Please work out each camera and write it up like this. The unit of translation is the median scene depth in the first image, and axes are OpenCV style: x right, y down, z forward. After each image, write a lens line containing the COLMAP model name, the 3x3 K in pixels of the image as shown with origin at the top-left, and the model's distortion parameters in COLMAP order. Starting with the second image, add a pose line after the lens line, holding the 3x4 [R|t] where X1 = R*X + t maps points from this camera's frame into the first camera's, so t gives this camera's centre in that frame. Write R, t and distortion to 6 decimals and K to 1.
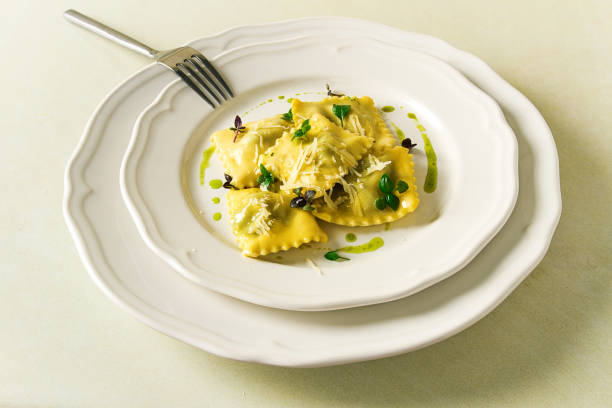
lens RADIAL K [[800.2, 0, 306.0], [0, 800.2, 204.0], [0, 0, 1]] dist [-0.050526, -0.028052]
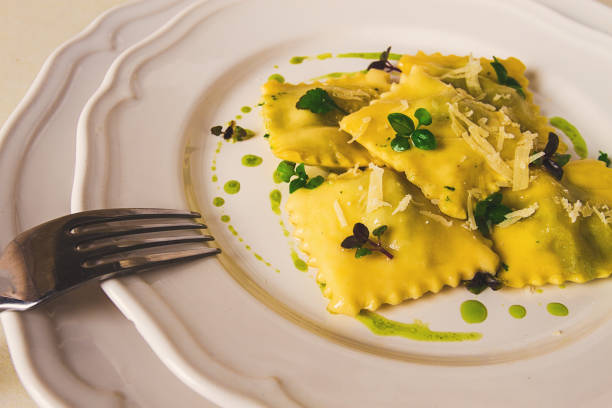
lens RADIAL K [[649.3, 0, 306.0], [0, 649.3, 204.0], [0, 0, 1]] dist [-0.069512, 0.007377]
pose [[0.033918, -0.706233, 0.707167, -0.368158], [0.679665, 0.535064, 0.501759, -0.347616], [-0.732738, 0.463618, 0.498150, 0.881608]]
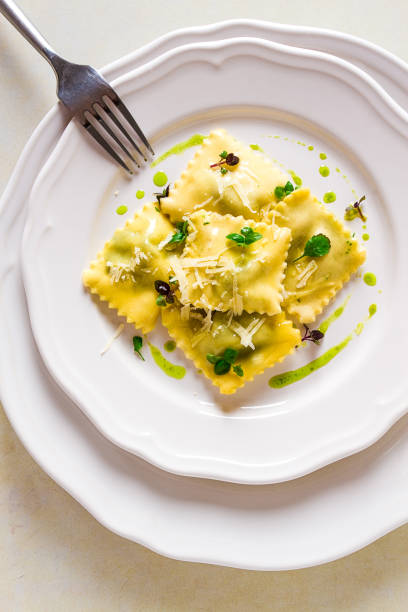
lens RADIAL K [[942.1, 0, 204.0], [0, 942.1, 306.0], [0, 0, 1]] dist [-0.019664, 0.046846]
pose [[0.544396, 0.837329, 0.050135, -0.019959], [-0.630451, 0.369004, 0.682911, -0.760998], [0.553321, -0.403382, 0.728779, 0.202454]]
